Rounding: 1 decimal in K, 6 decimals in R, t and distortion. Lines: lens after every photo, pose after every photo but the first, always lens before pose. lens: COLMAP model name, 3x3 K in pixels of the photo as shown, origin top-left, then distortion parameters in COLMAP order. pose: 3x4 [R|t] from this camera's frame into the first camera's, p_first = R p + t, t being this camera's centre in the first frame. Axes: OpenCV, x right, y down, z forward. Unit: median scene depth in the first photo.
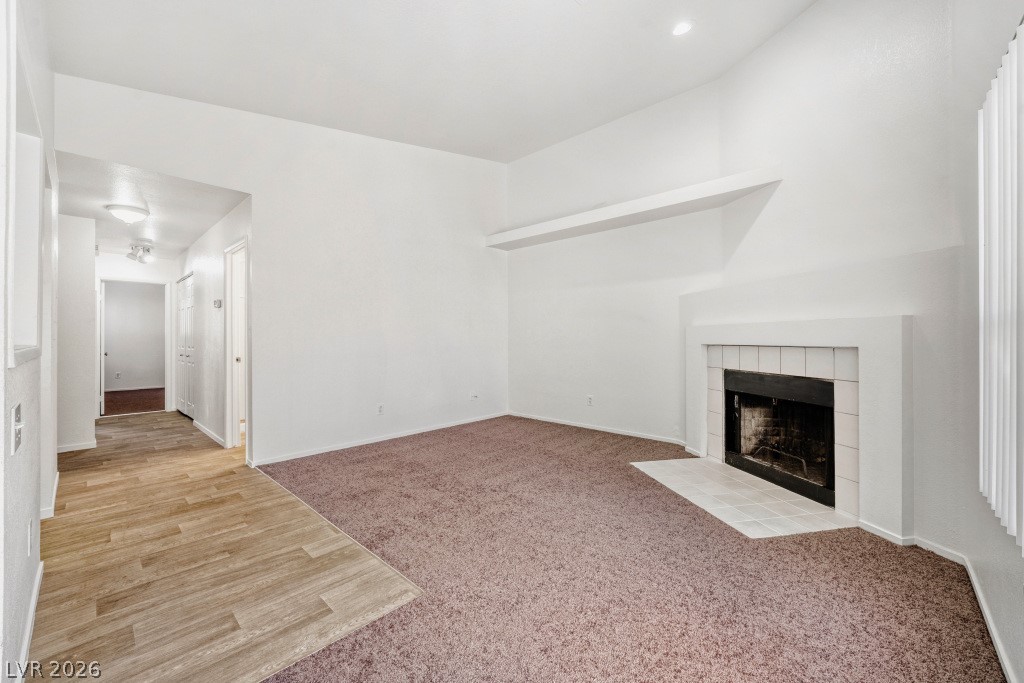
lens RADIAL K [[407.0, 0, 495.8], [0, 407.0, 342.0], [0, 0, 1]] dist [-0.000049, 0.000128]
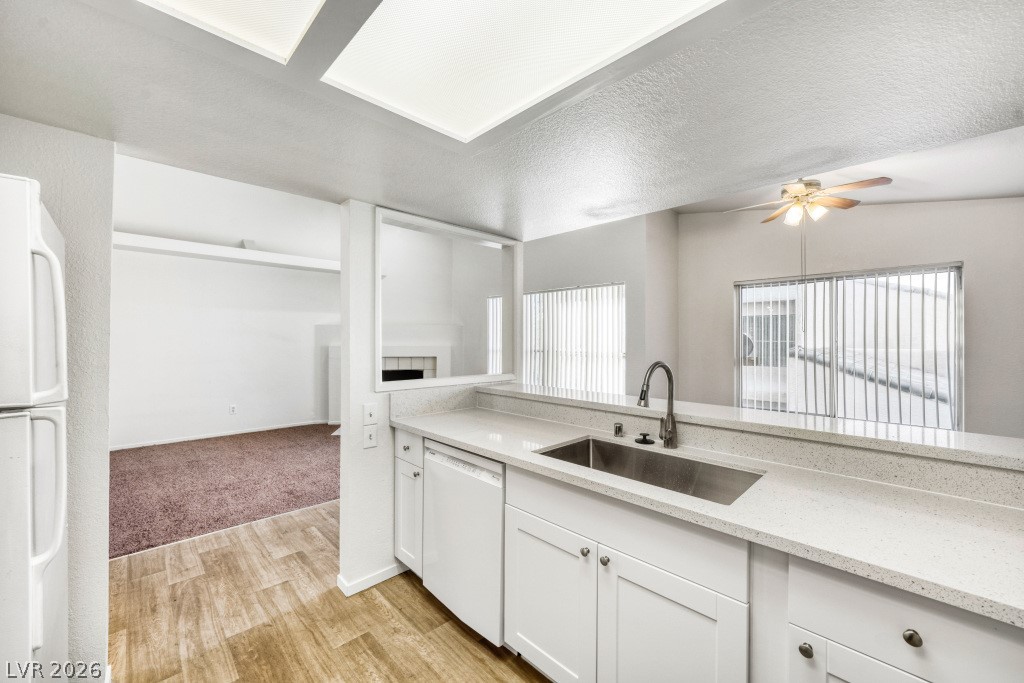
lens RADIAL K [[403.7, 0, 512.0], [0, 403.7, 341.5], [0, 0, 1]] dist [0.000532, 0.000854]
pose [[0.012956, -0.000160, 0.999916, -1.659735], [0.002075, 0.999998, 0.000133, -0.082222], [-0.999914, 0.002073, 0.012957, 0.374664]]
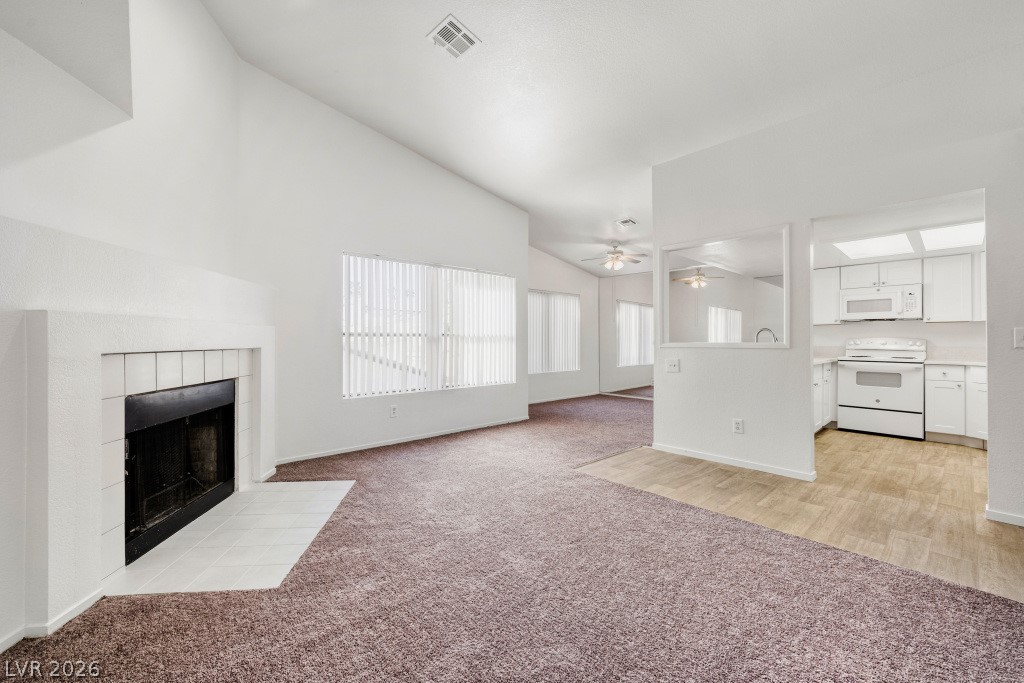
lens RADIAL K [[404.6, 0, 513.4], [0, 404.6, 338.0], [0, 0, 1]] dist [0.018170, 0.000459]
pose [[-0.999404, 0.004136, 0.034278, 0.022933], [0.004128, 0.999991, -0.000307, -0.012877], [-0.034279, -0.000165, -0.999412, 2.006487]]
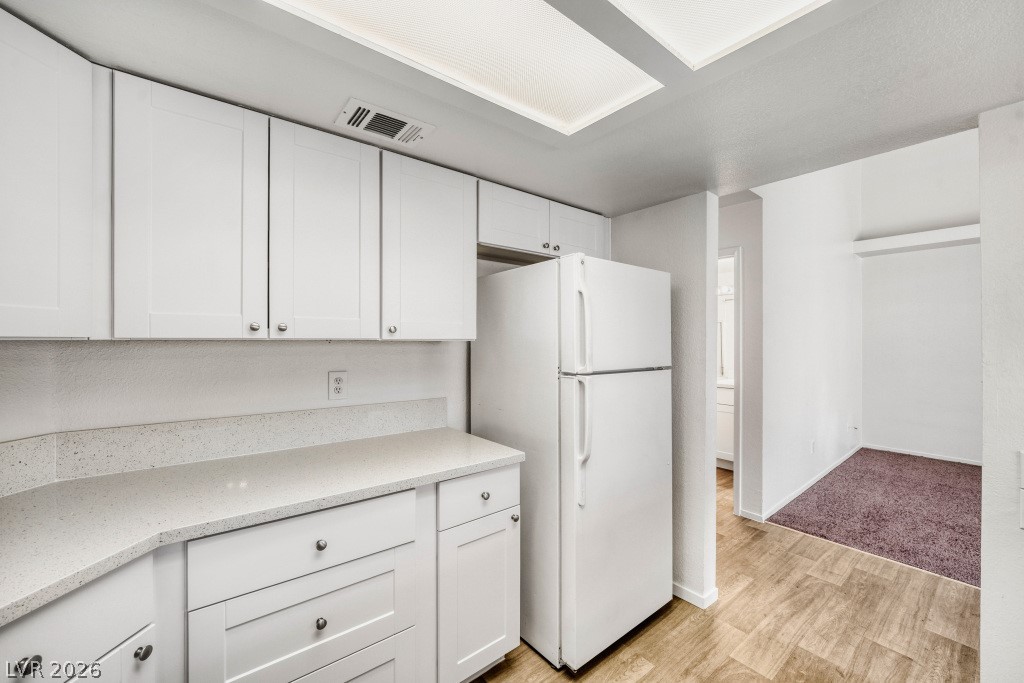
lens RADIAL K [[403.7, 0, 512.0], [0, 403.7, 341.5], [0, 0, 1]] dist [0.000532, 0.000854]
pose [[0.994822, 0.004601, -0.101533, -1.384026], [-0.005384, 0.999958, -0.007432, -0.075292], [0.101495, 0.007941, 0.994804, 0.150901]]
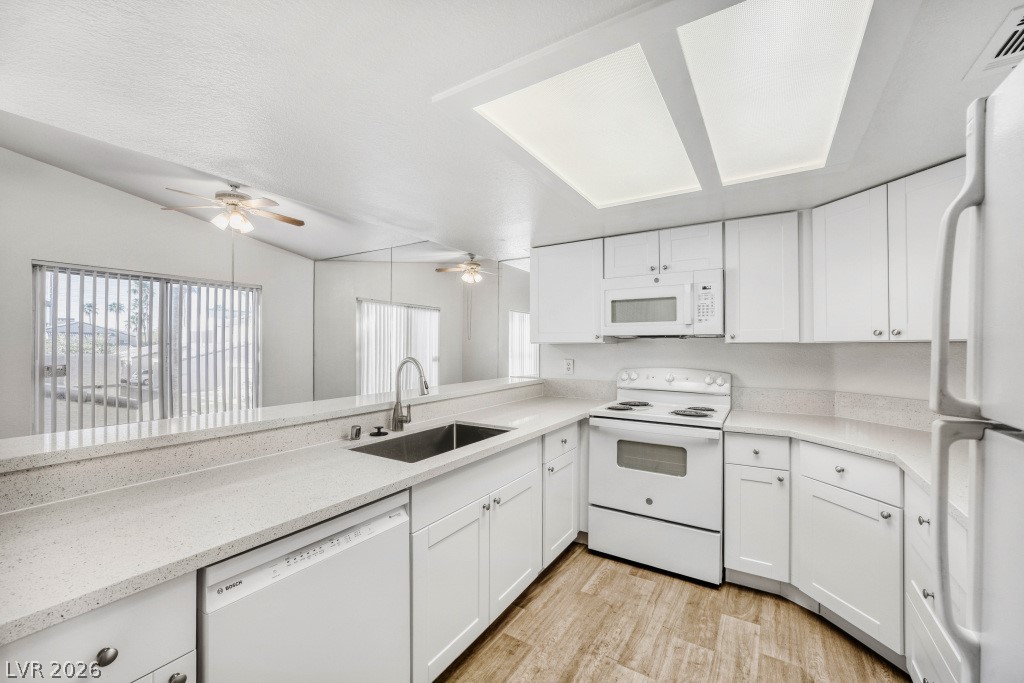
lens RADIAL K [[407.0, 0, 495.8], [0, 407.0, 342.0], [0, 0, 1]] dist [-0.000049, 0.000128]
pose [[-0.981355, 0.000654, -0.192202, -1.049023], [0.001136, 0.999996, -0.002400, -0.077839], [0.192200, -0.002574, -0.981352, 0.920986]]
